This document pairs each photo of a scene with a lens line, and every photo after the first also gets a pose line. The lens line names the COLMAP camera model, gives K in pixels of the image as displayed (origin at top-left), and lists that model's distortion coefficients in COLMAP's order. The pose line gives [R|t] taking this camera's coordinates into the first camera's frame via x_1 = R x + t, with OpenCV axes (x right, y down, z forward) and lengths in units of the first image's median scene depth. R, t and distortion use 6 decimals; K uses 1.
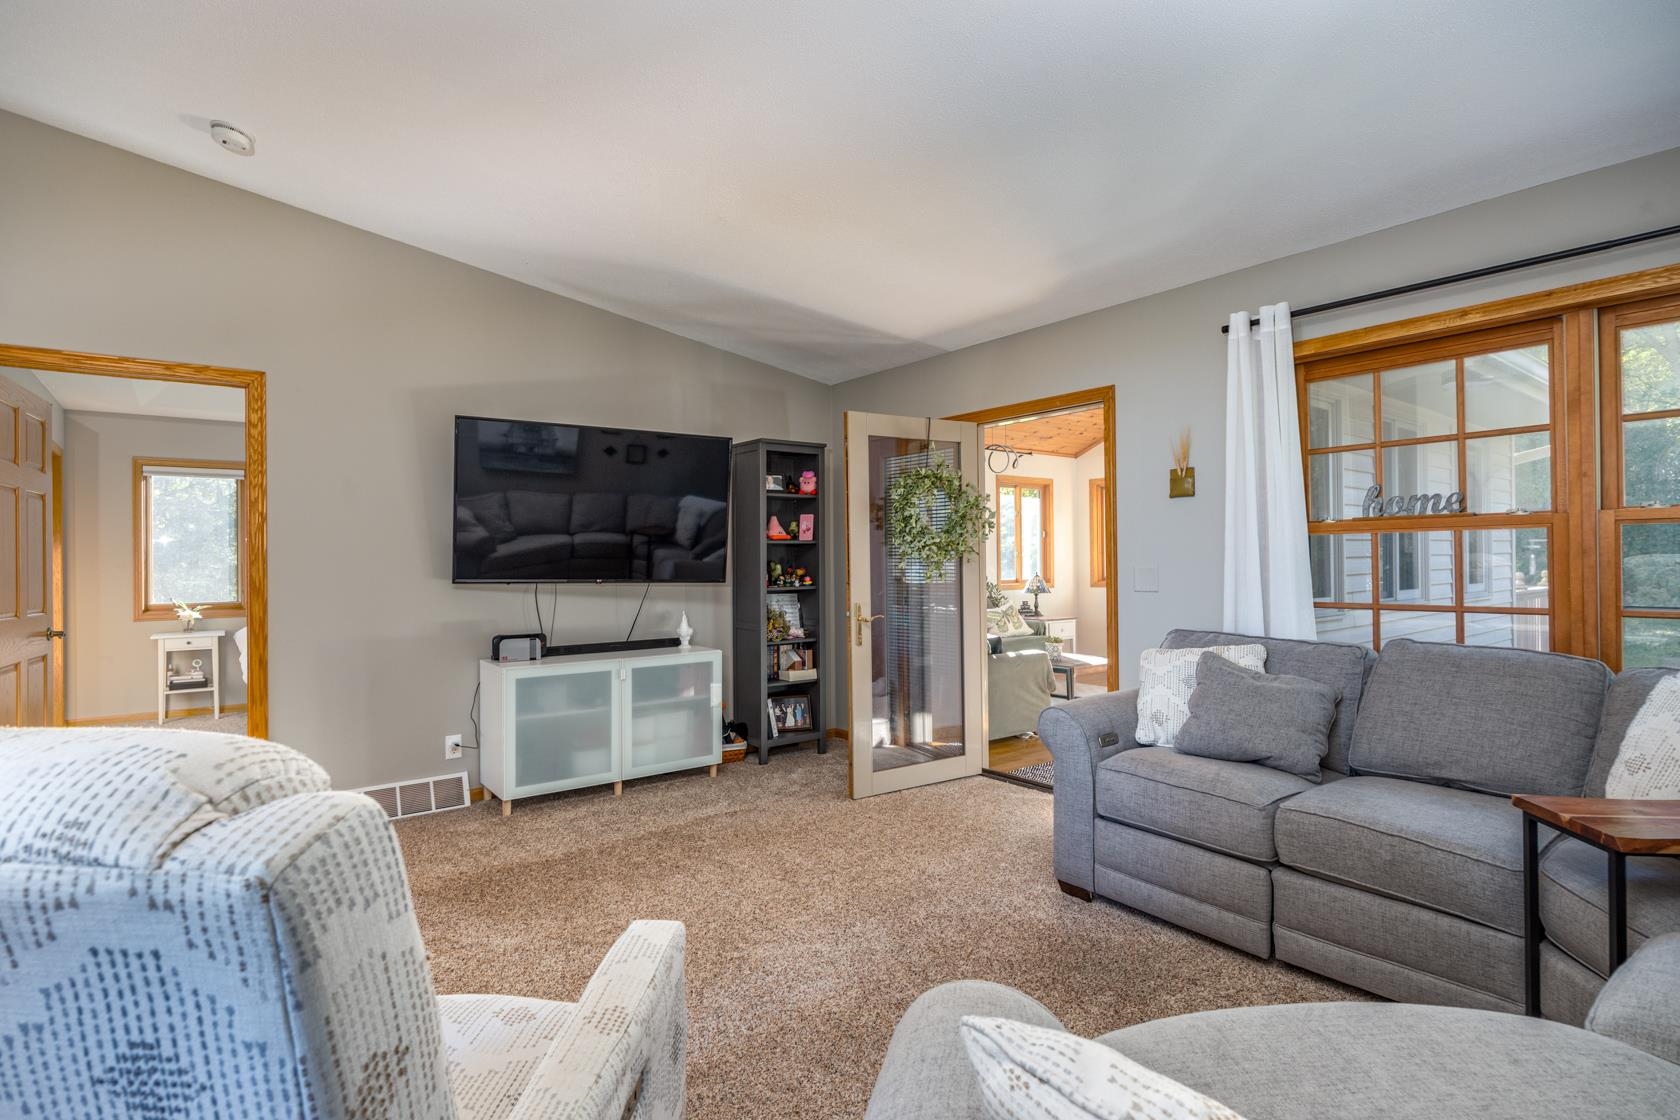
lens RADIAL K [[885.1, 0, 839.8], [0, 885.1, 550.1], [0, 0, 1]] dist [0.006638, 0.000674]
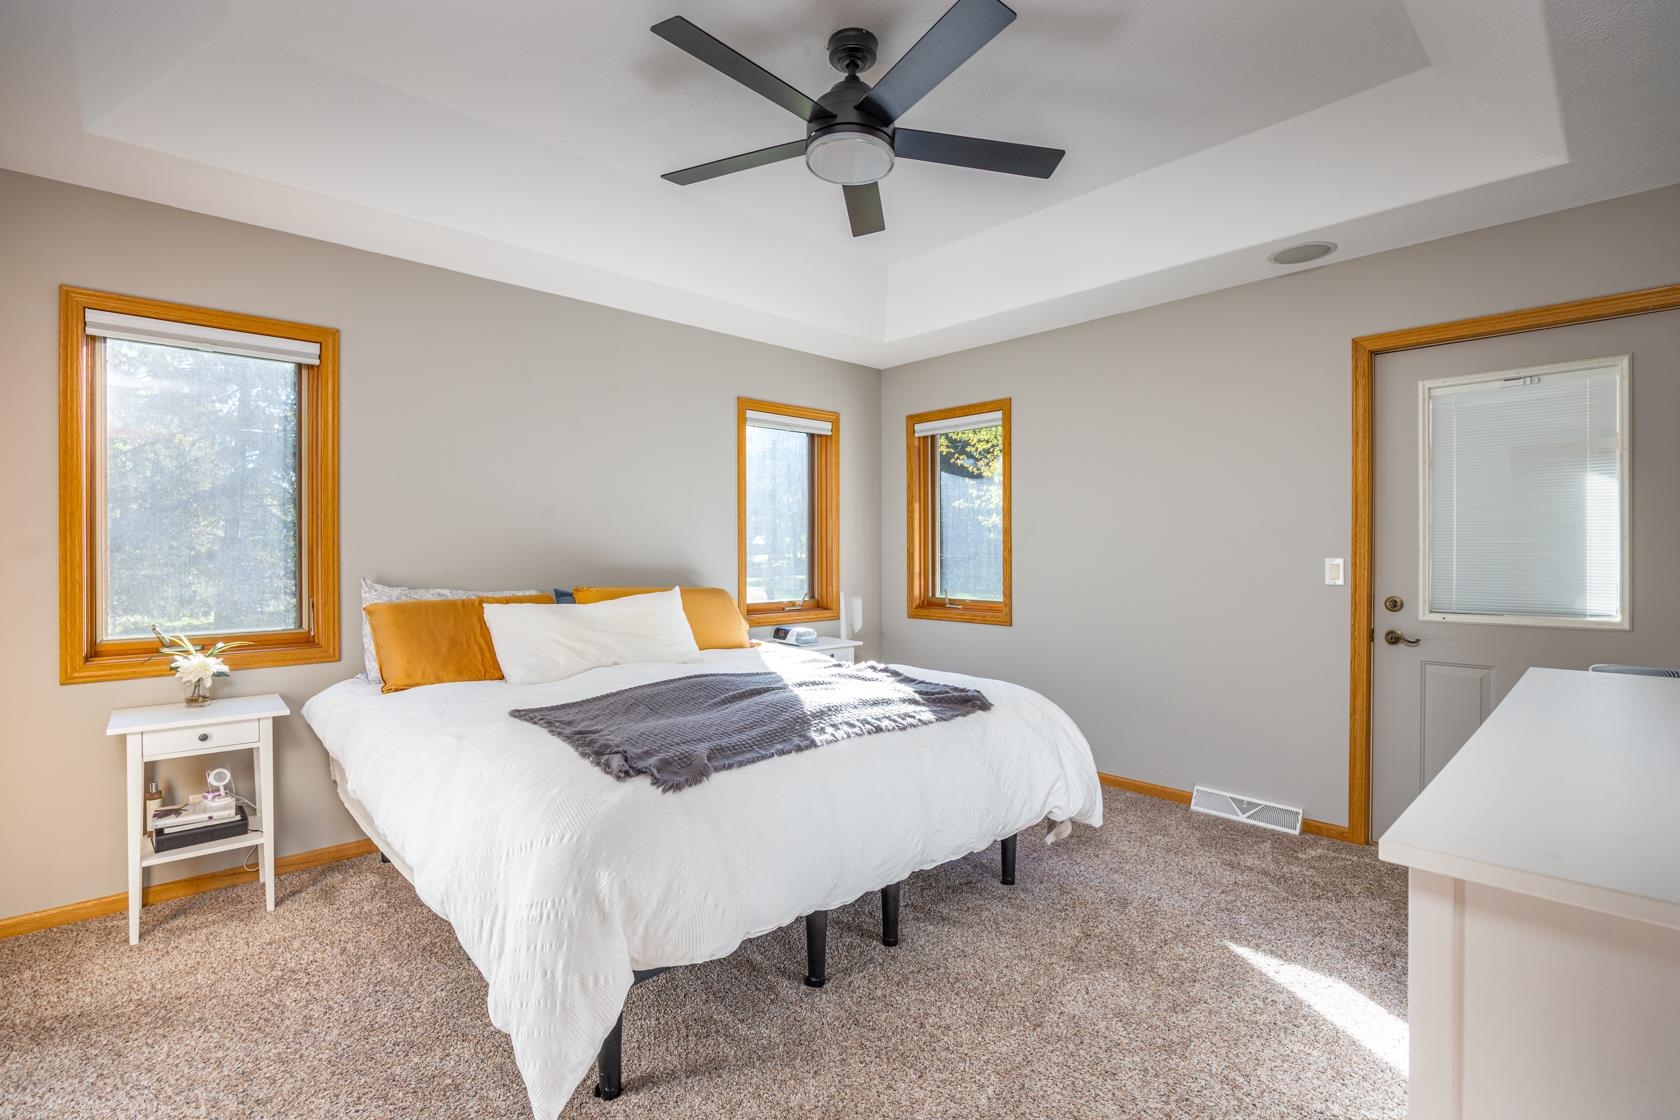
lens RADIAL K [[792.7, 0, 840.0], [0, 792.7, 560.6], [0, 0, 1]] dist [-0.015480, -0.000198]
pose [[0.993778, 0.015361, 0.110318, -0.470026], [-0.017197, 0.999729, 0.015704, 0.011143], [-0.110047, -0.017503, 0.993772, 0.593836]]
